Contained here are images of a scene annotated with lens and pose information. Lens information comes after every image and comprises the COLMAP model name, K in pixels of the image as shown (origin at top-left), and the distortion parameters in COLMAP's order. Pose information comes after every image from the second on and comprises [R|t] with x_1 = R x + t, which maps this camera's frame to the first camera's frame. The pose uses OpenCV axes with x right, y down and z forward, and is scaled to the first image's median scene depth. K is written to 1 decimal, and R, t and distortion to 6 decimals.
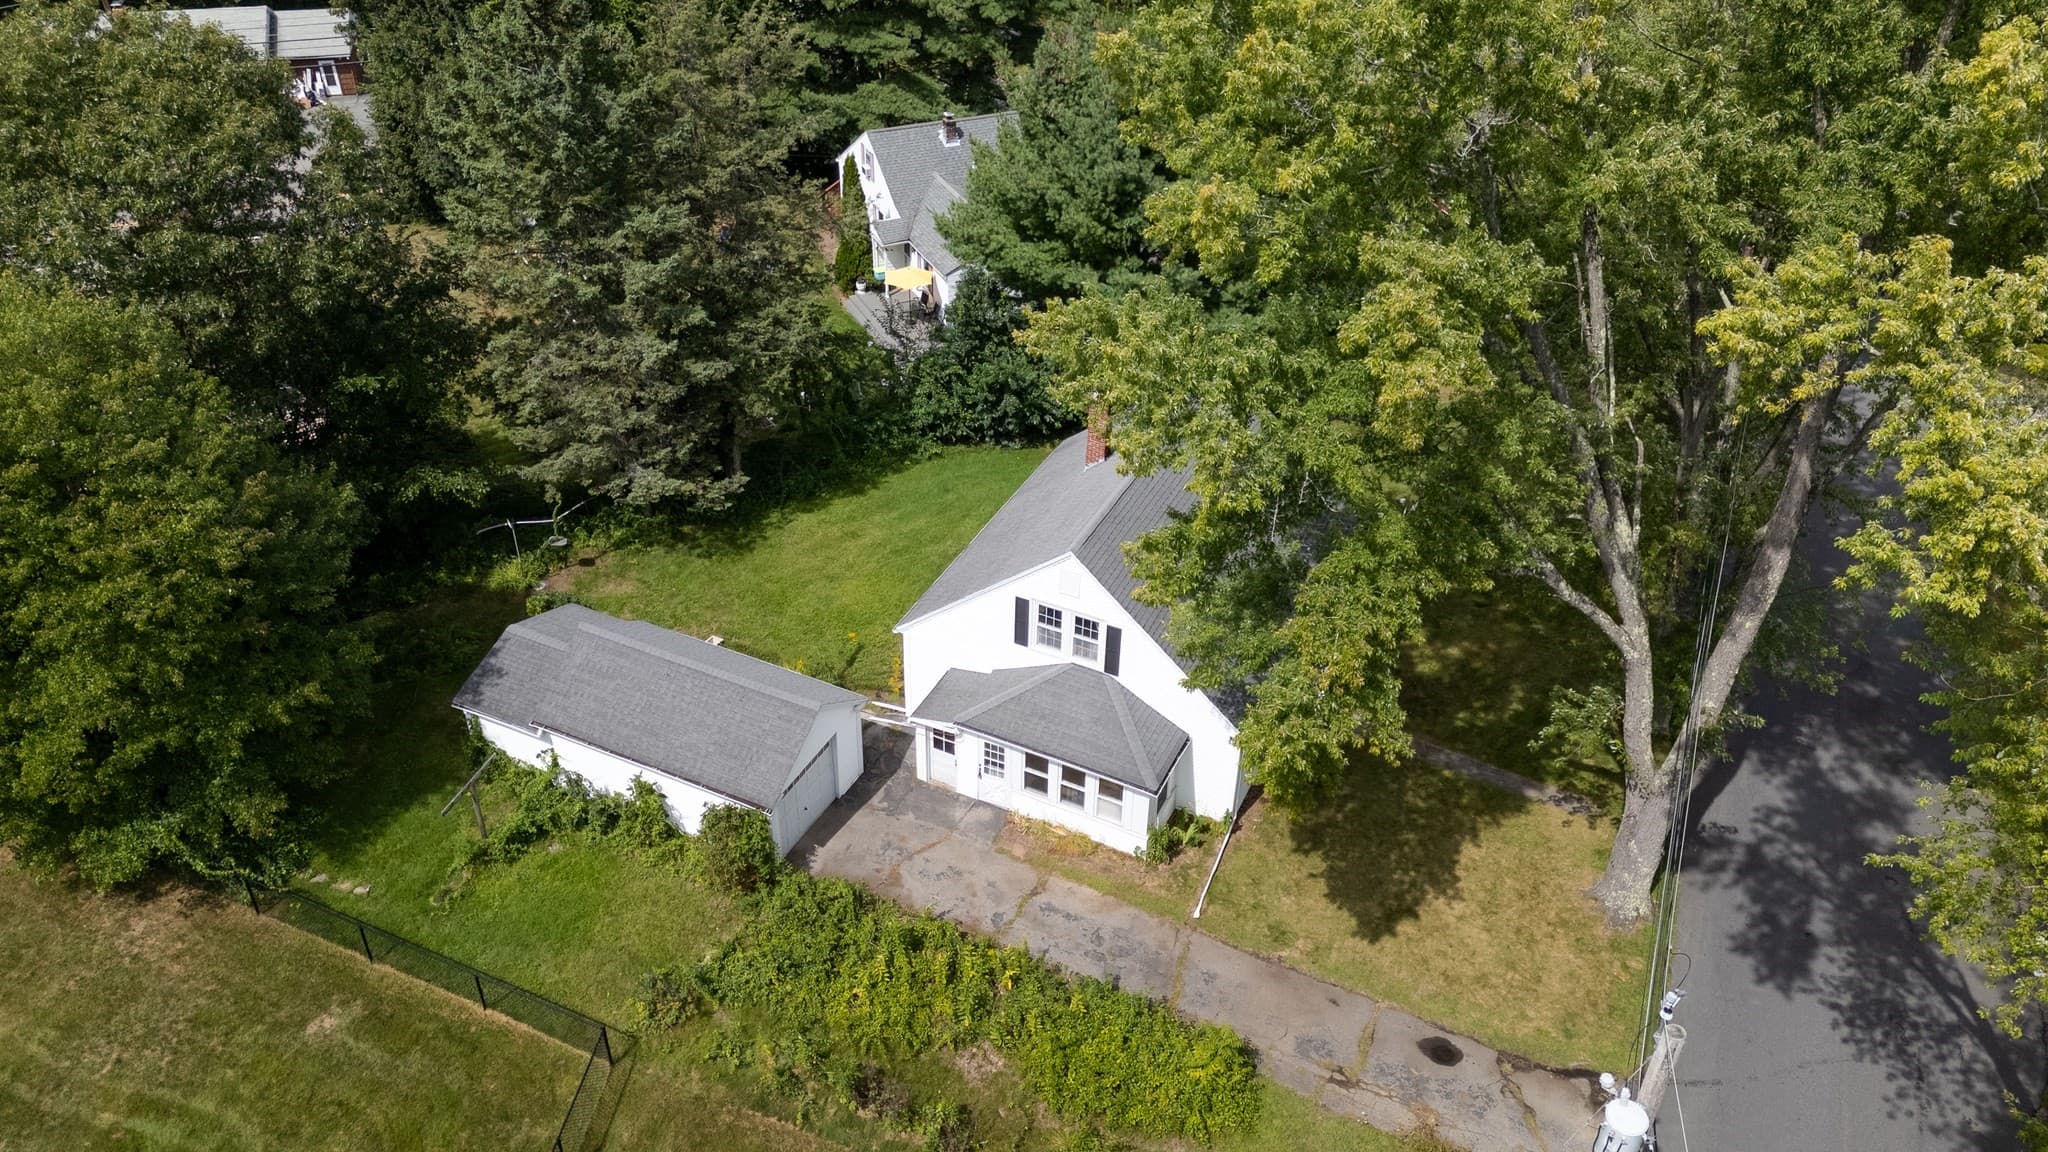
lens RADIAL K [[1491.5, 0, 1030.3], [0, 1491.5, 501.2], [0, 0, 1]] dist [0.066135, -0.089561]
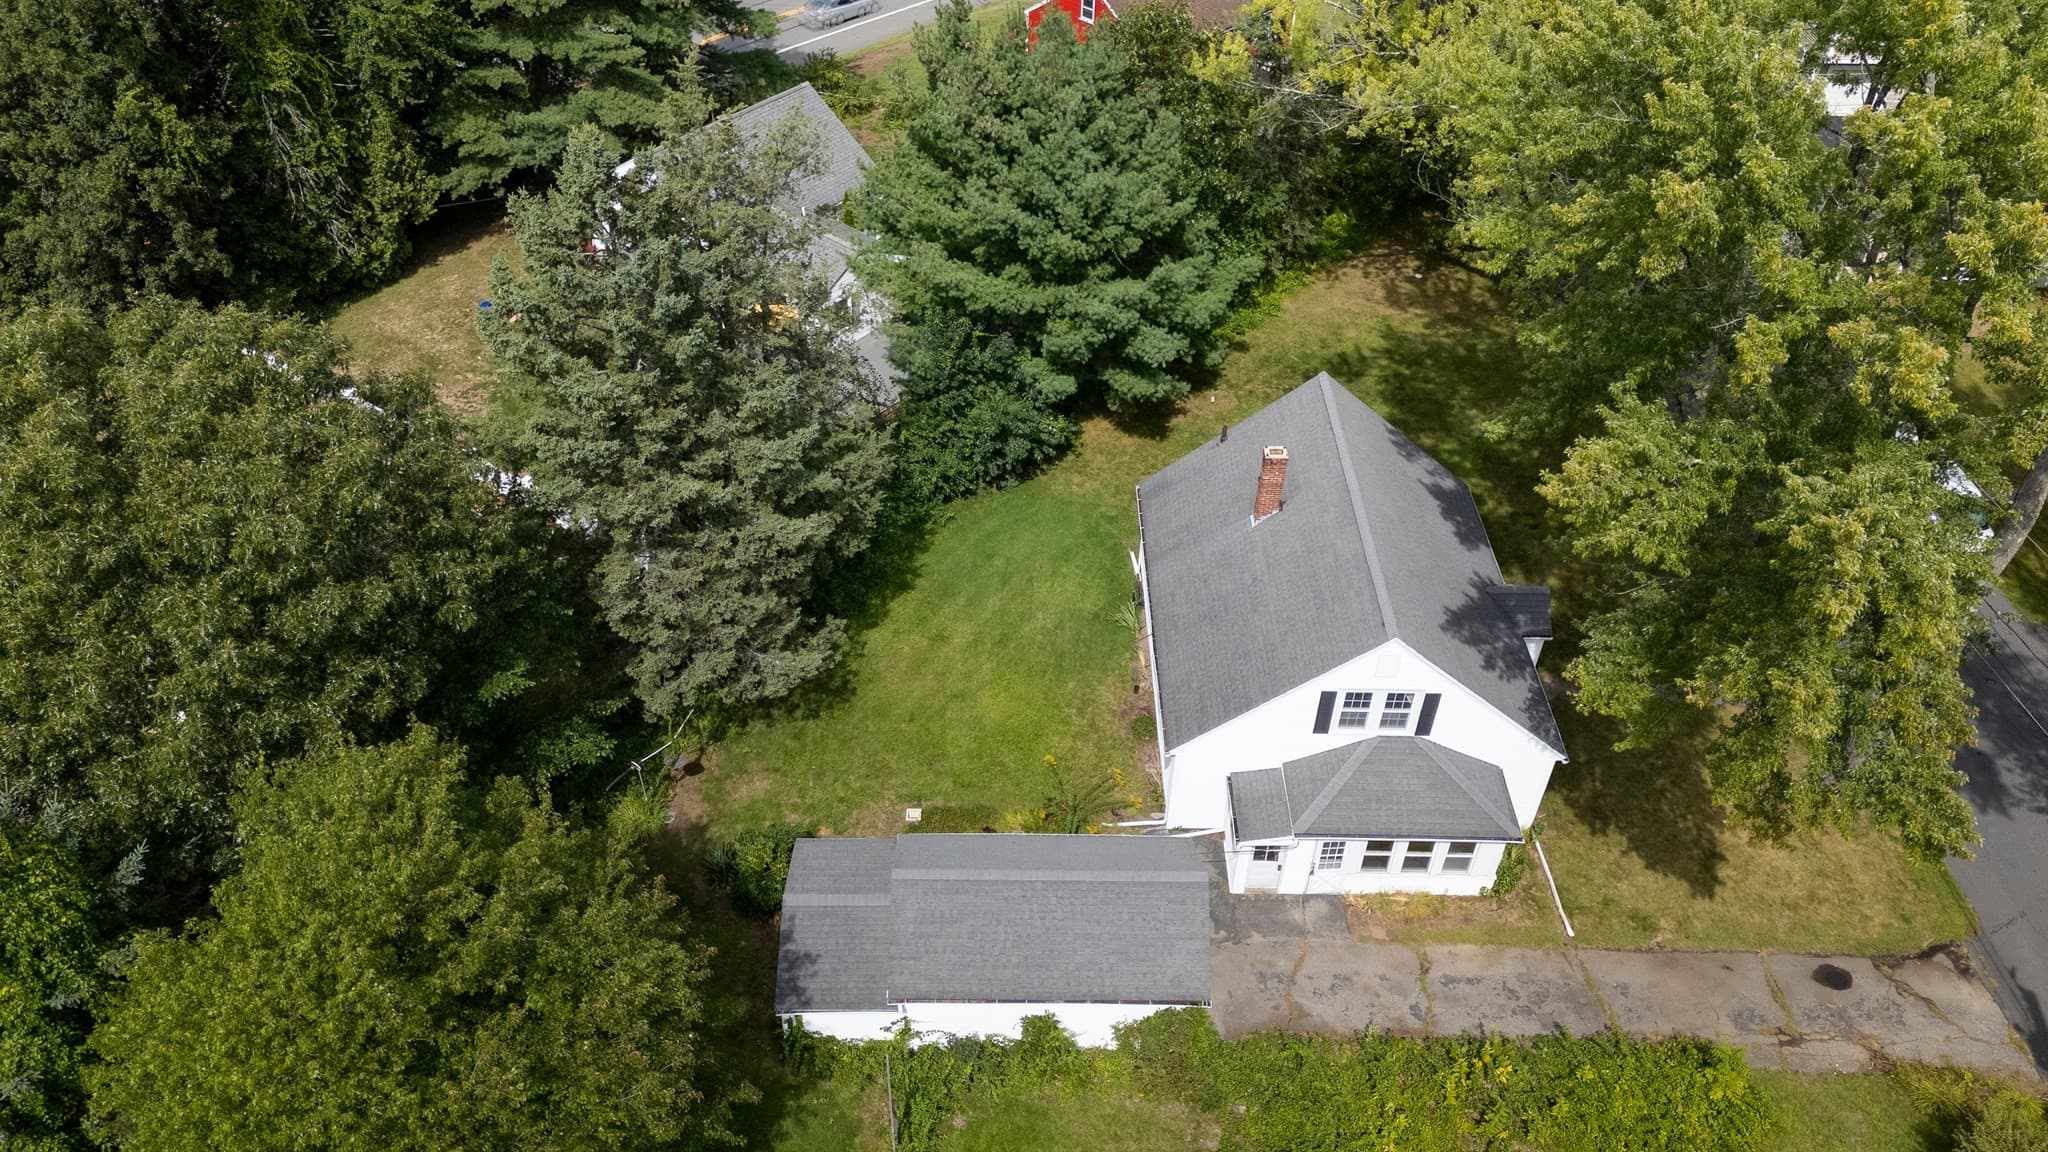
lens RADIAL K [[1491.5, 0, 1030.3], [0, 1491.5, 501.2], [0, 0, 1]] dist [0.066135, -0.089561]
pose [[0.904810, -0.277497, 0.322976, -0.458906], [0.241282, 0.959089, 0.148092, -0.243214], [-0.350858, -0.056066, 0.934749, 0.167462]]
